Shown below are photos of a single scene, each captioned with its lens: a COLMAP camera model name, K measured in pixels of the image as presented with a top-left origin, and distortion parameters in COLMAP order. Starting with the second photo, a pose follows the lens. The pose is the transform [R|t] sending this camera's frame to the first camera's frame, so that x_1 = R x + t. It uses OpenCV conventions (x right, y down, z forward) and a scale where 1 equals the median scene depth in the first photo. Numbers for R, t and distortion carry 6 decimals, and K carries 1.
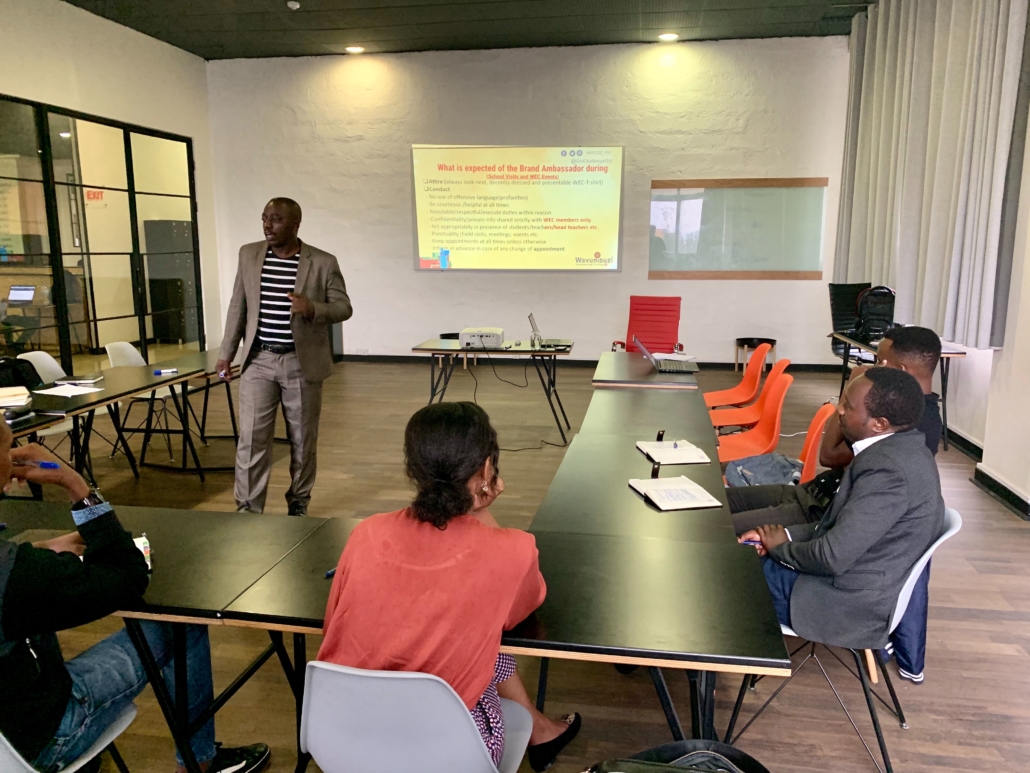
lens RADIAL K [[785.8, 0, 517.2], [0, 785.8, 382.7], [0, 0, 1]] dist [-0.030567, 0.025135]
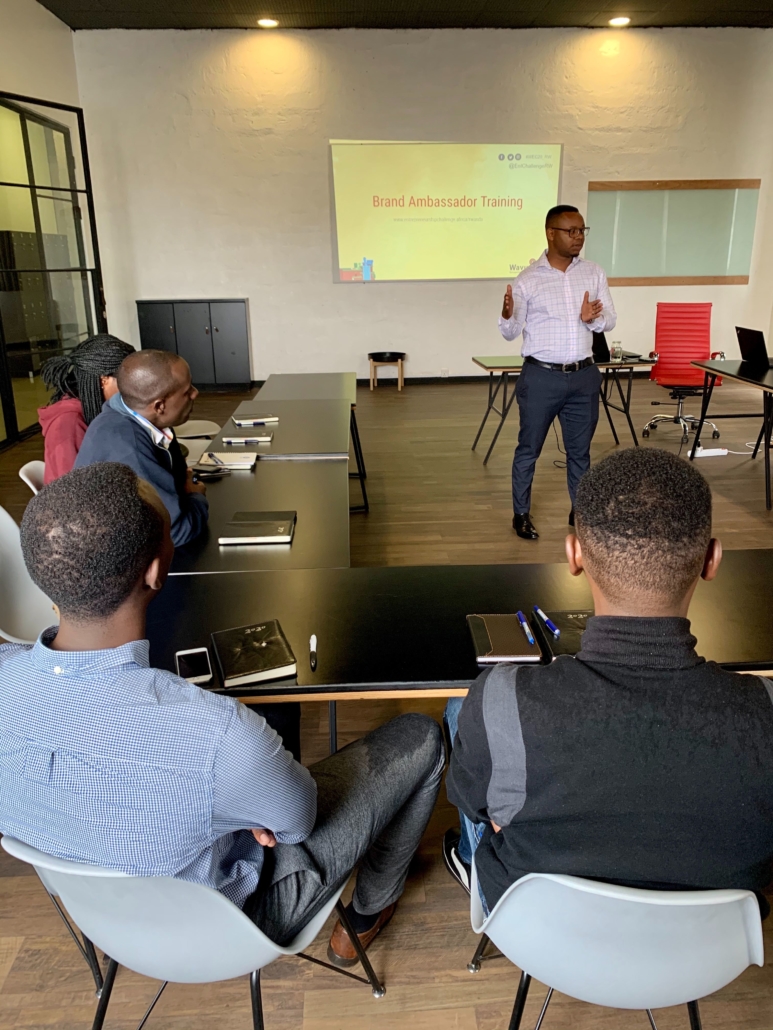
lens RADIAL K [[785.8, 0, 385.2], [0, 785.8, 511.9], [0, 0, 1]] dist [-0.030567, 0.025135]
pose [[0.978171, -0.080297, 0.191659, -0.292017], [0.052279, 0.987752, 0.147011, -0.011032], [-0.201116, -0.133782, 0.970389, 0.062578]]
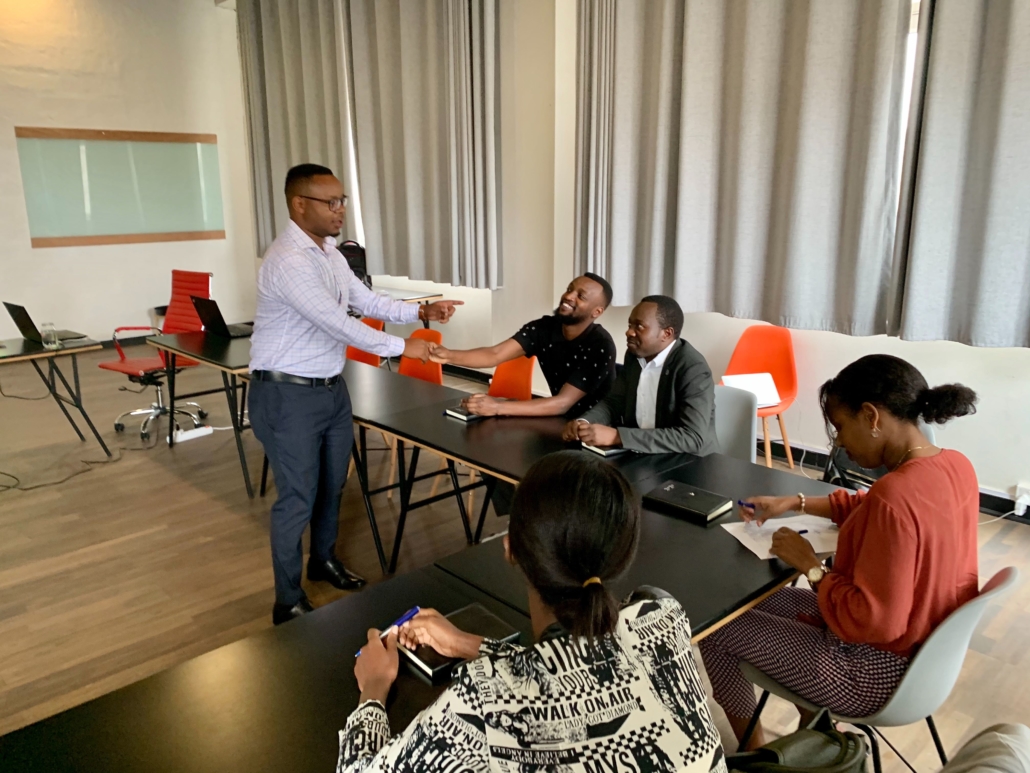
lens RADIAL K [[785.8, 0, 518.9], [0, 785.8, 386.0], [0, 0, 1]] dist [-0.030567, 0.025135]
pose [[0.589483, -0.202612, 0.781958, -0.208068], [0.157021, 0.978309, 0.135117, -0.022382], [-0.792372, 0.043135, 0.608511, 0.104487]]
